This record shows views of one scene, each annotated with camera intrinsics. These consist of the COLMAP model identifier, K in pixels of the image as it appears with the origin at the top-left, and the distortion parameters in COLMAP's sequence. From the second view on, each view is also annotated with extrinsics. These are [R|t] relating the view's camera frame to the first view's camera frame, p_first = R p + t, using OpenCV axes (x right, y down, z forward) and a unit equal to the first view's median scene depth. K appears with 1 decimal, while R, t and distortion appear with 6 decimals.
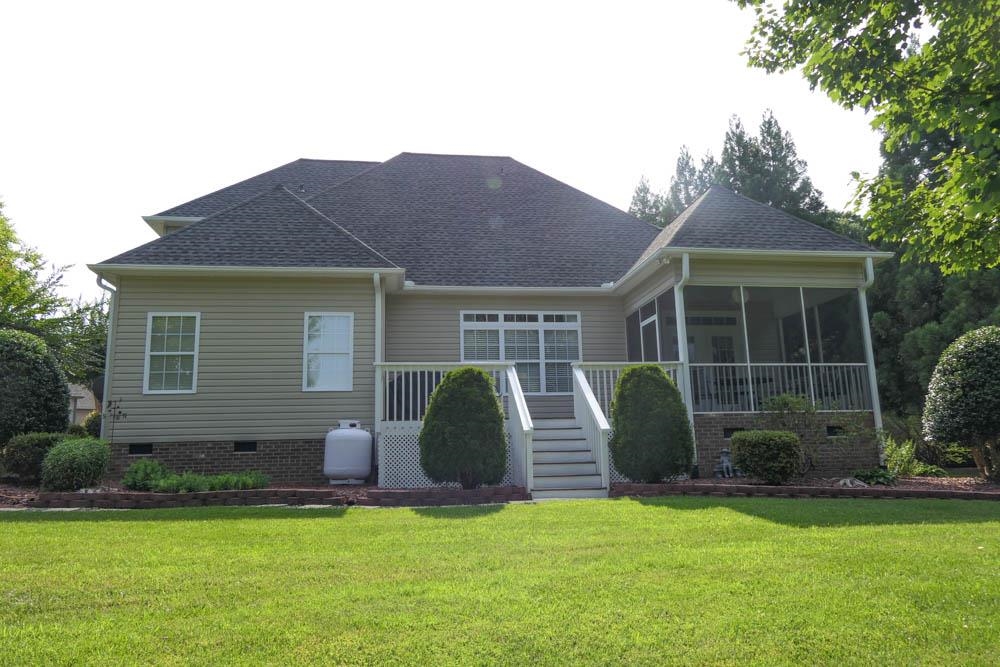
lens RADIAL K [[692.7, 0, 497.0], [0, 692.7, 330.6], [0, 0, 1]] dist [-0.004108, -0.003458]
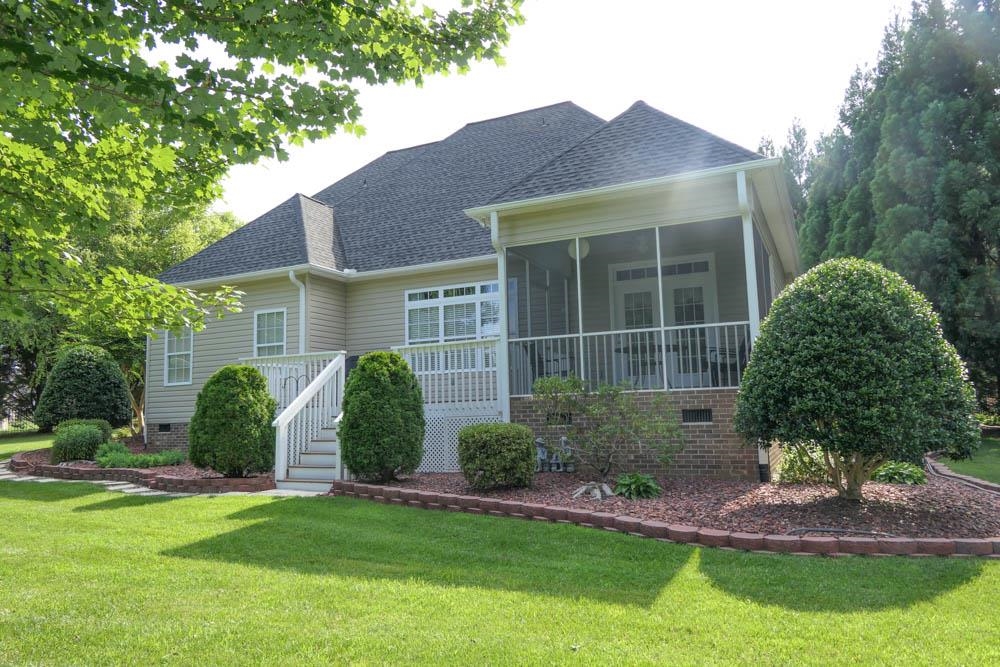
lens RADIAL K [[692.7, 0, 497.0], [0, 692.7, 330.6], [0, 0, 1]] dist [-0.004108, -0.003458]
pose [[0.829354, -0.064263, -0.555015, 0.640773], [0.108453, 0.992986, 0.047086, -0.004529], [0.548096, -0.099244, 0.830506, 0.238761]]
